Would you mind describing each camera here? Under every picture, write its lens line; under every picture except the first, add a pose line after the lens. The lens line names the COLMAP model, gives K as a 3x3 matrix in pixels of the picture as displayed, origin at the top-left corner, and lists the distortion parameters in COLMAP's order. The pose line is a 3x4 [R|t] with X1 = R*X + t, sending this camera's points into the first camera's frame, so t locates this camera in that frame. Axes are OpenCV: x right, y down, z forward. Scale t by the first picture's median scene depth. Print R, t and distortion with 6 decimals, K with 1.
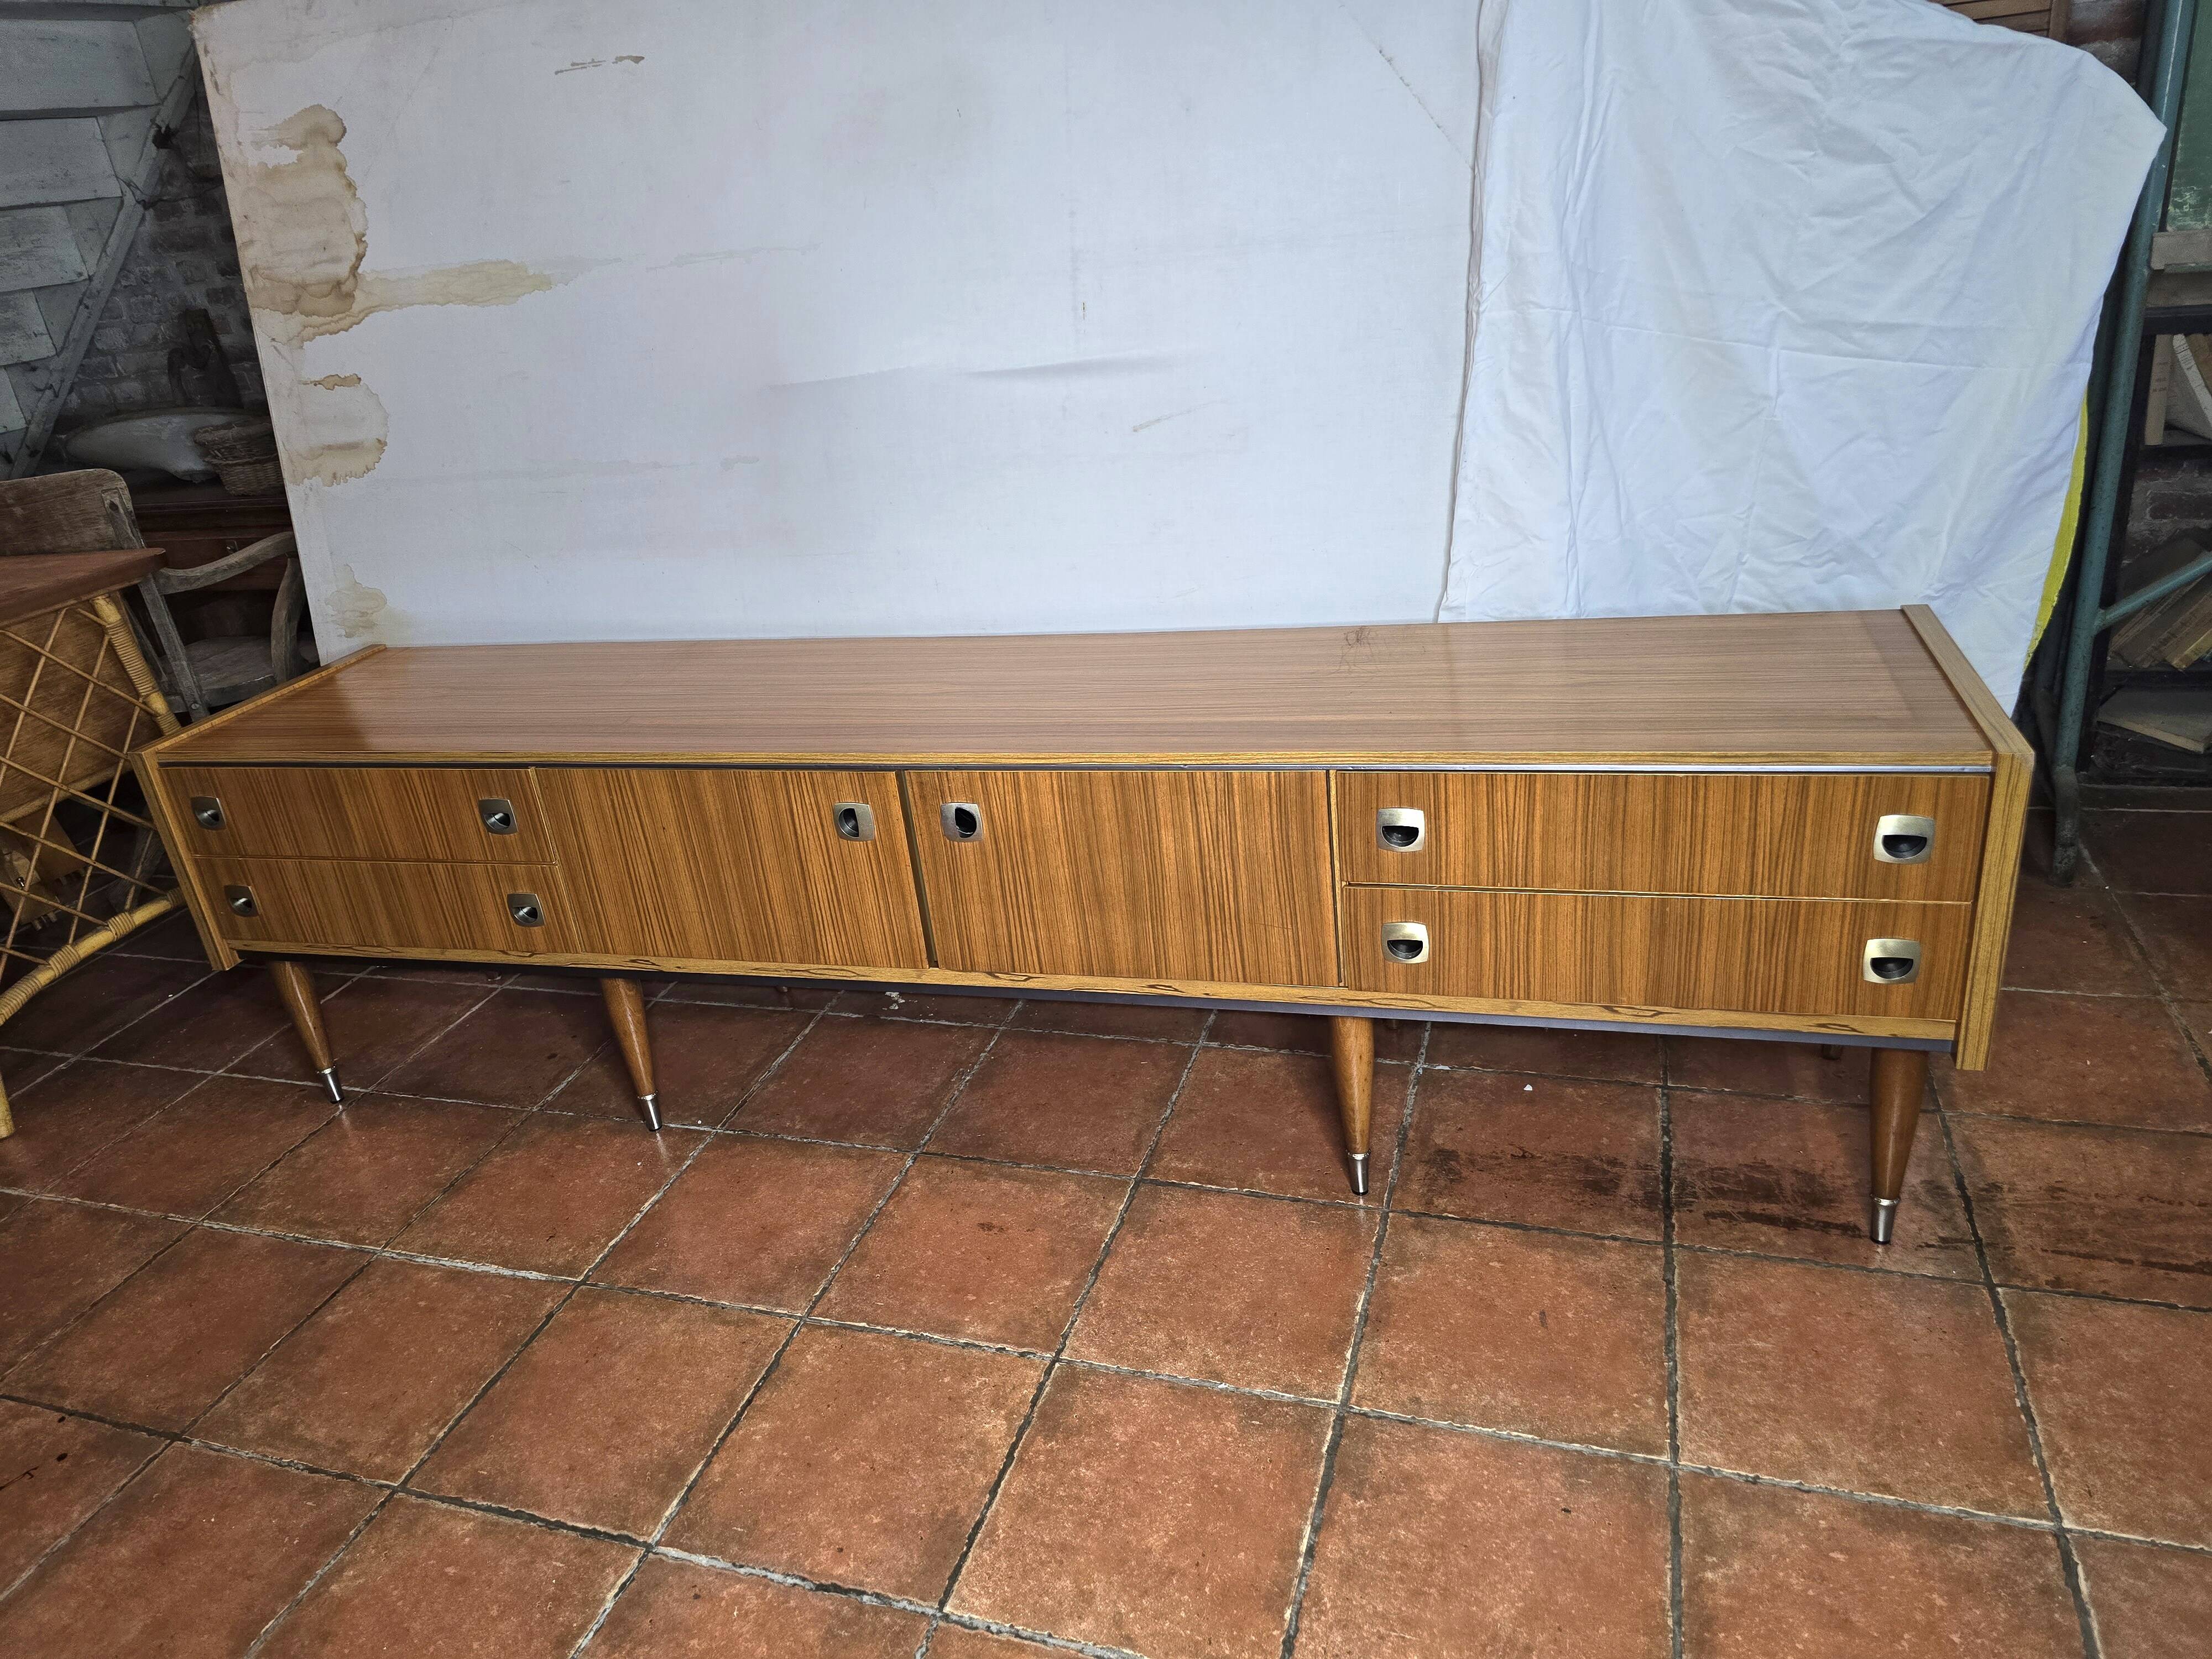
lens RADIAL K [[1481.2, 0, 1087.2], [0, 1481.2, 813.9], [0, 0, 1]] dist [0.060471, -0.057363]
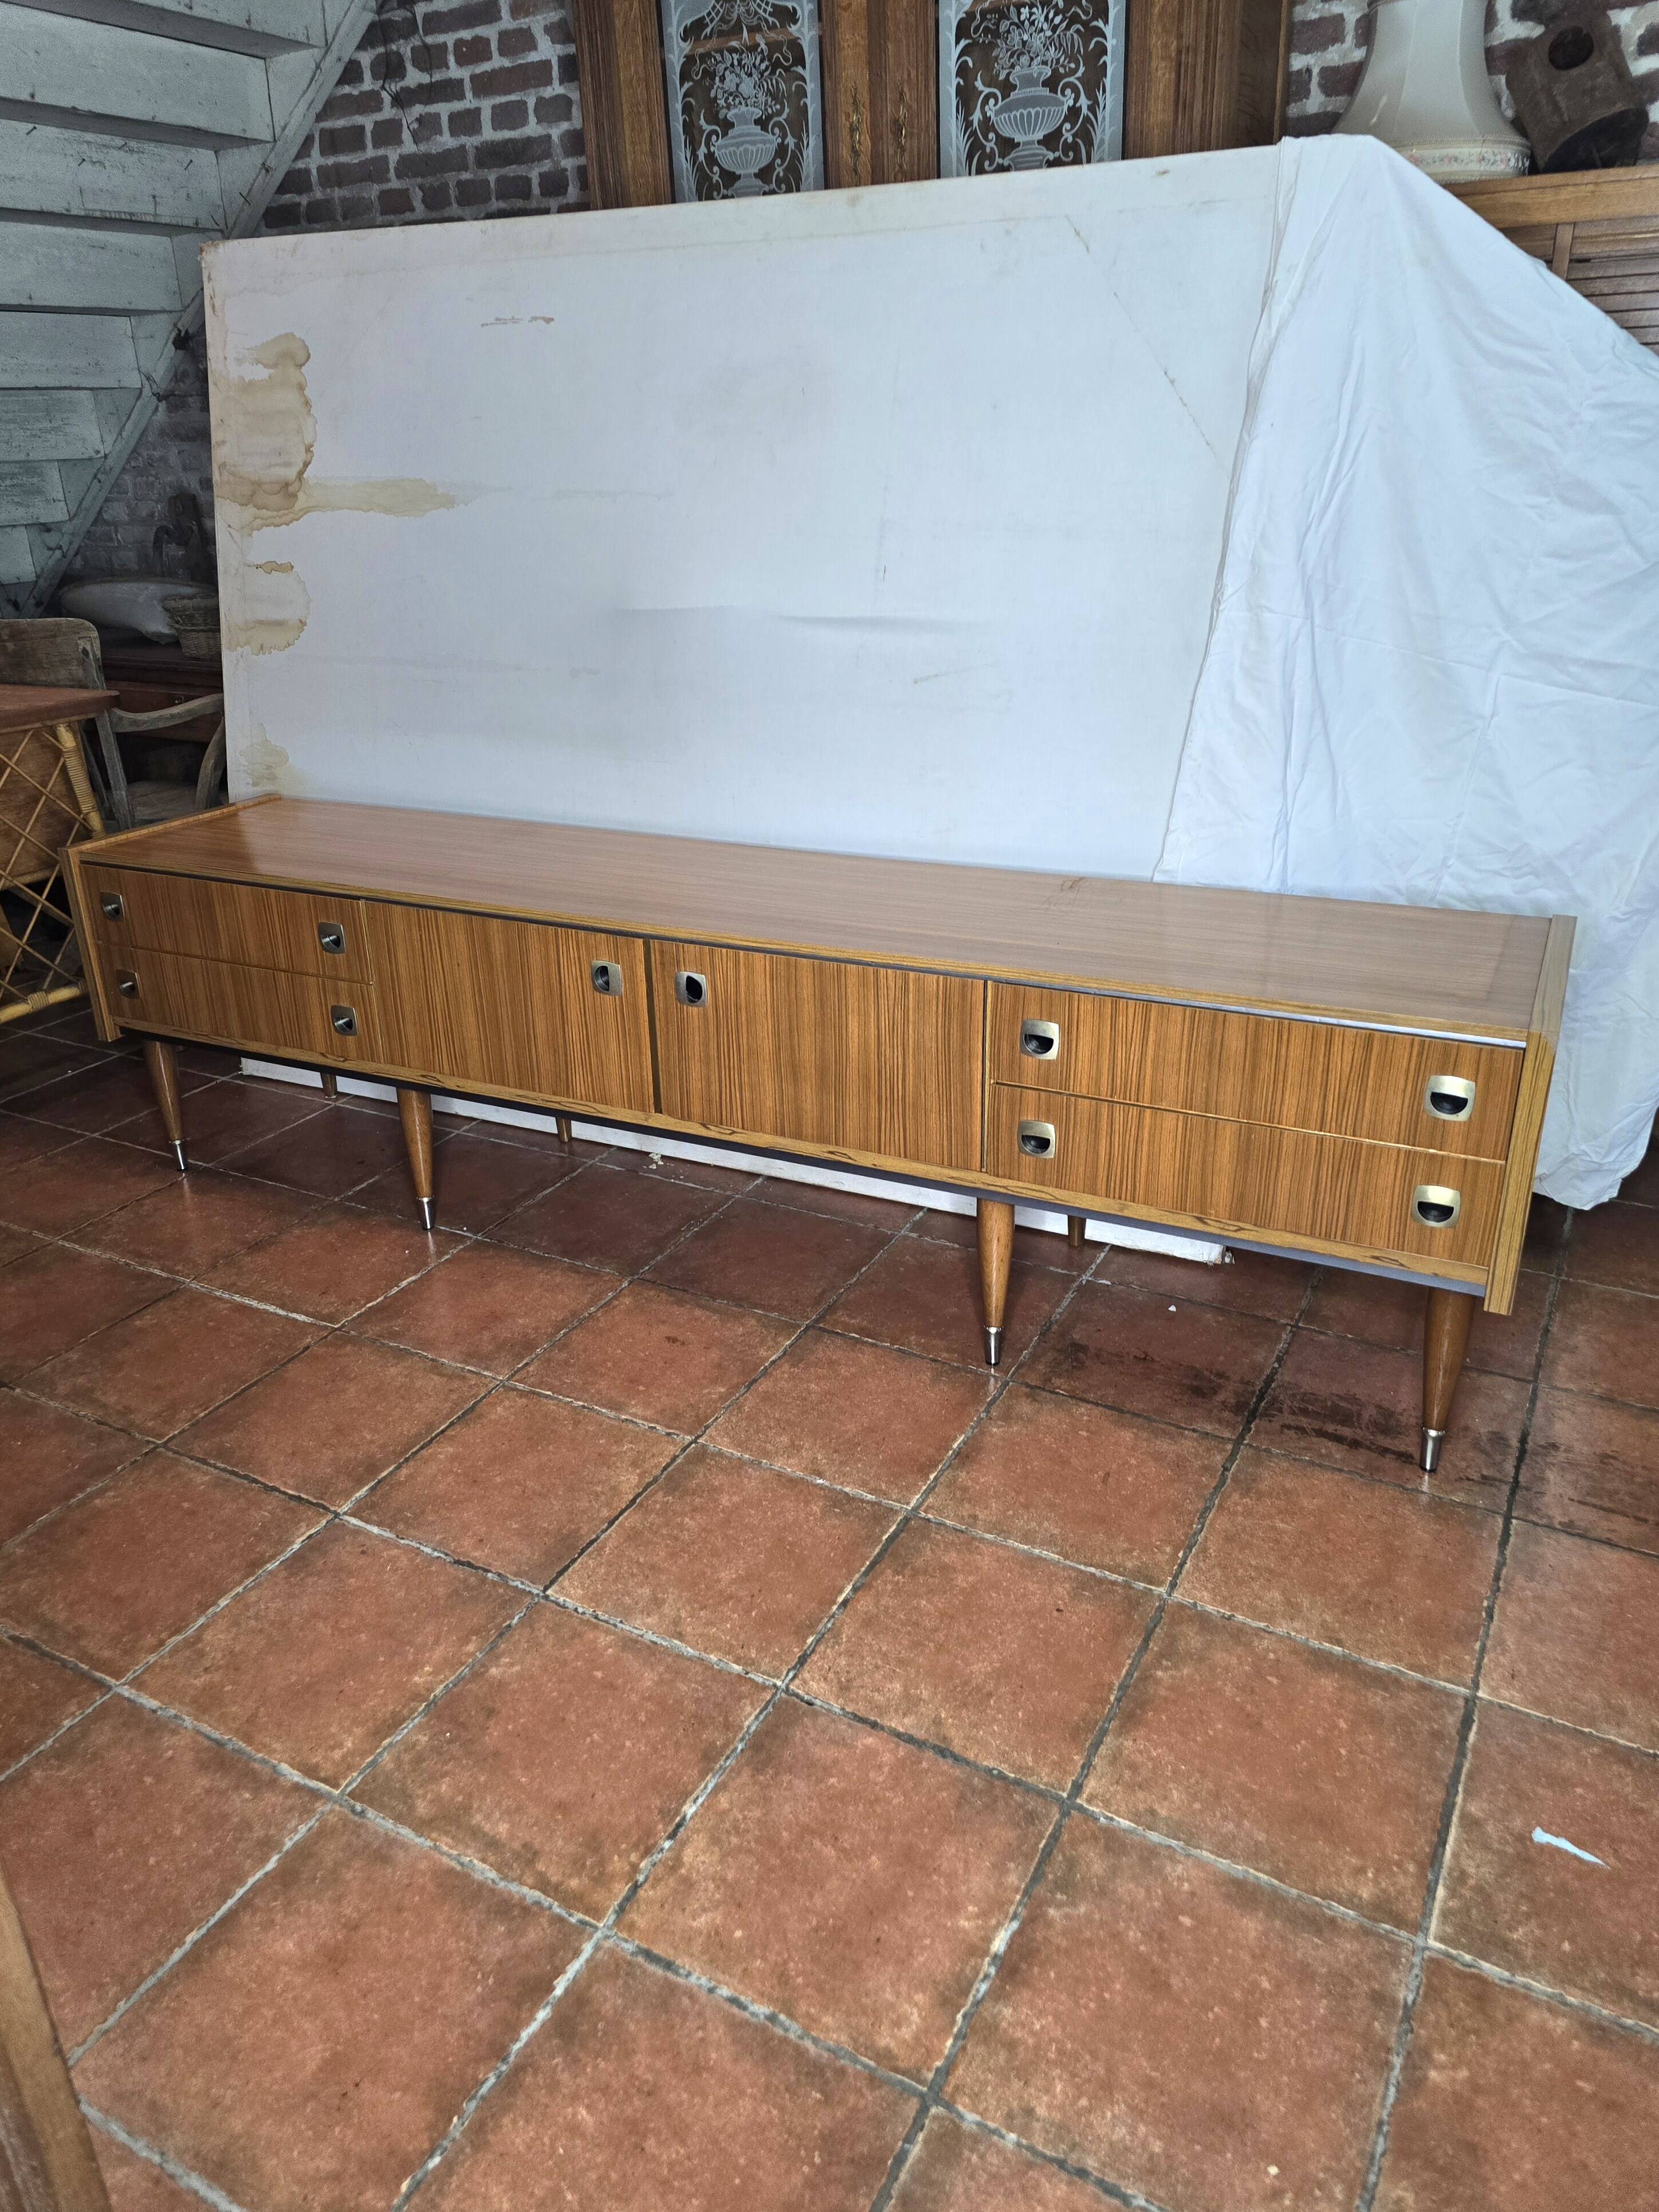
lens RADIAL K [[1525.5, 0, 818.8], [0, 1525.5, 1076.1], [0, 0, 1]] dist [0.072187, -0.071376]
pose [[0.981456, 0.146753, -0.123316, 0.176639], [-0.147861, 0.989008, 0.000170, 0.059608], [0.121986, 0.018067, 0.992367, -0.196227]]
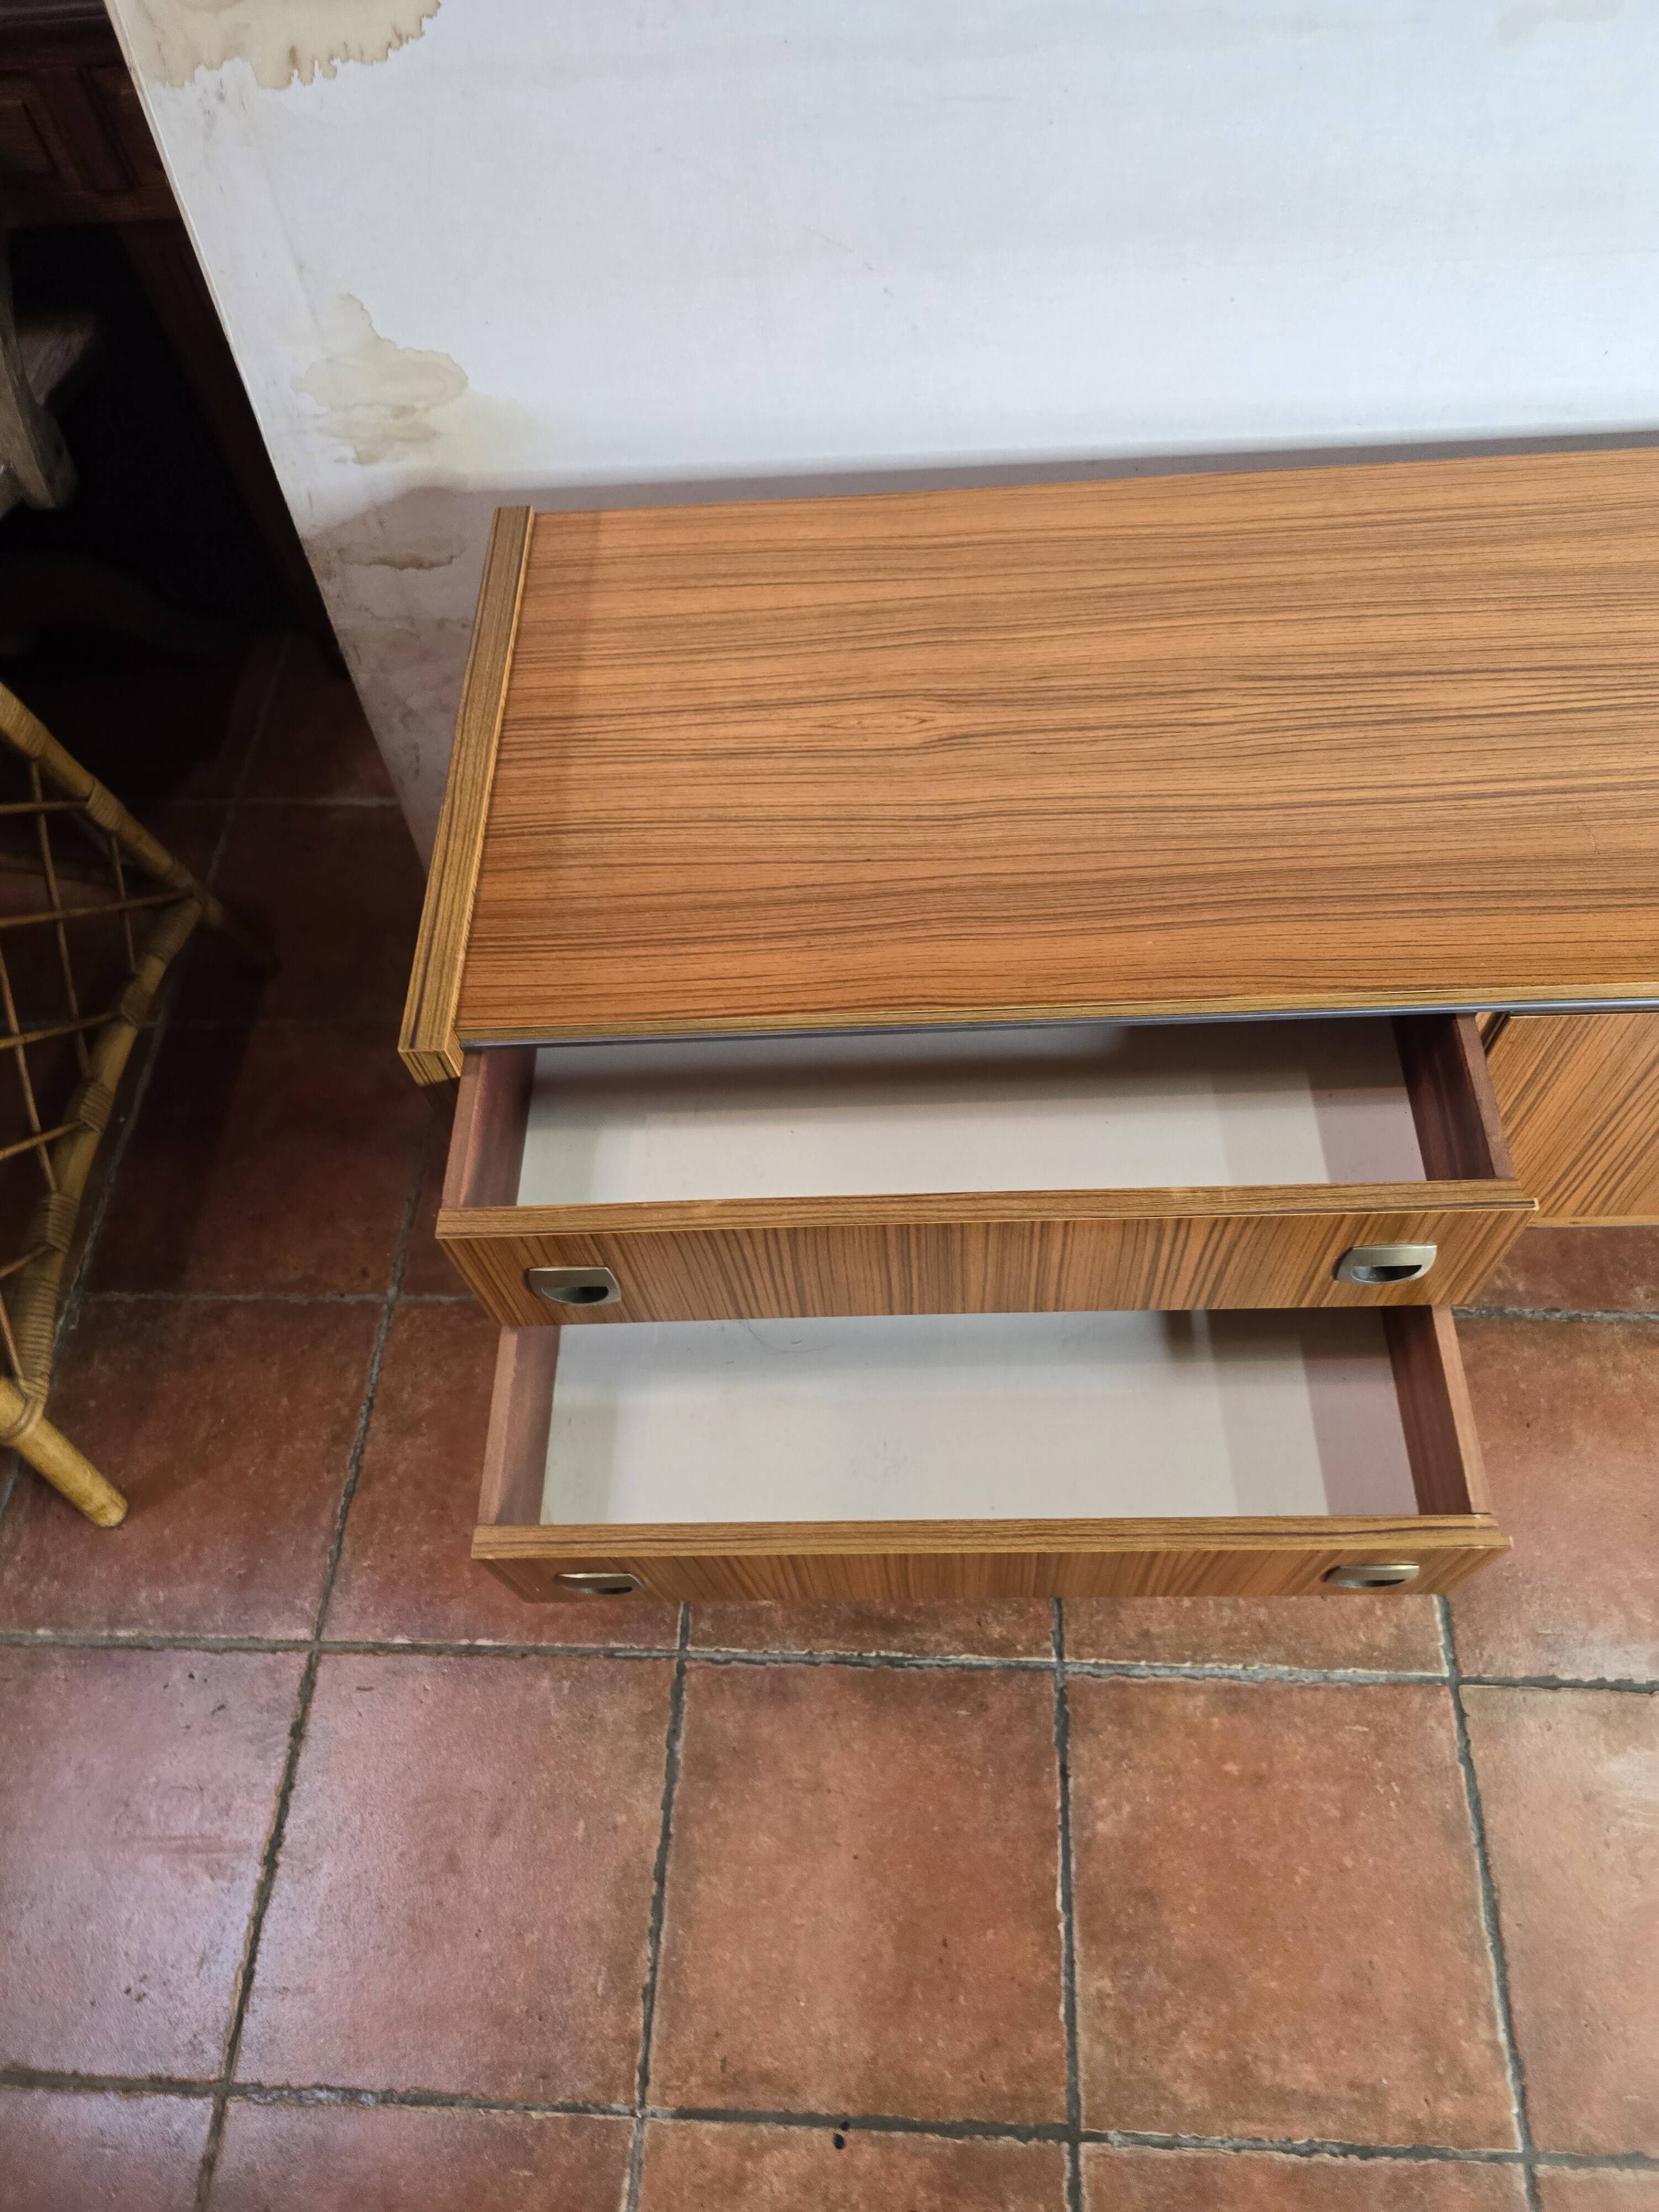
lens RADIAL K [[1518.3, 0, 861.7], [0, 1518.3, 1078.2], [0, 0, 1]] dist [0.072814, -0.067891]
pose [[0.957542, -0.213145, 0.194118, -0.712346], [0.069342, 0.823849, 0.562551, -0.321042], [-0.279829, -0.525206, 0.803651, 0.724390]]
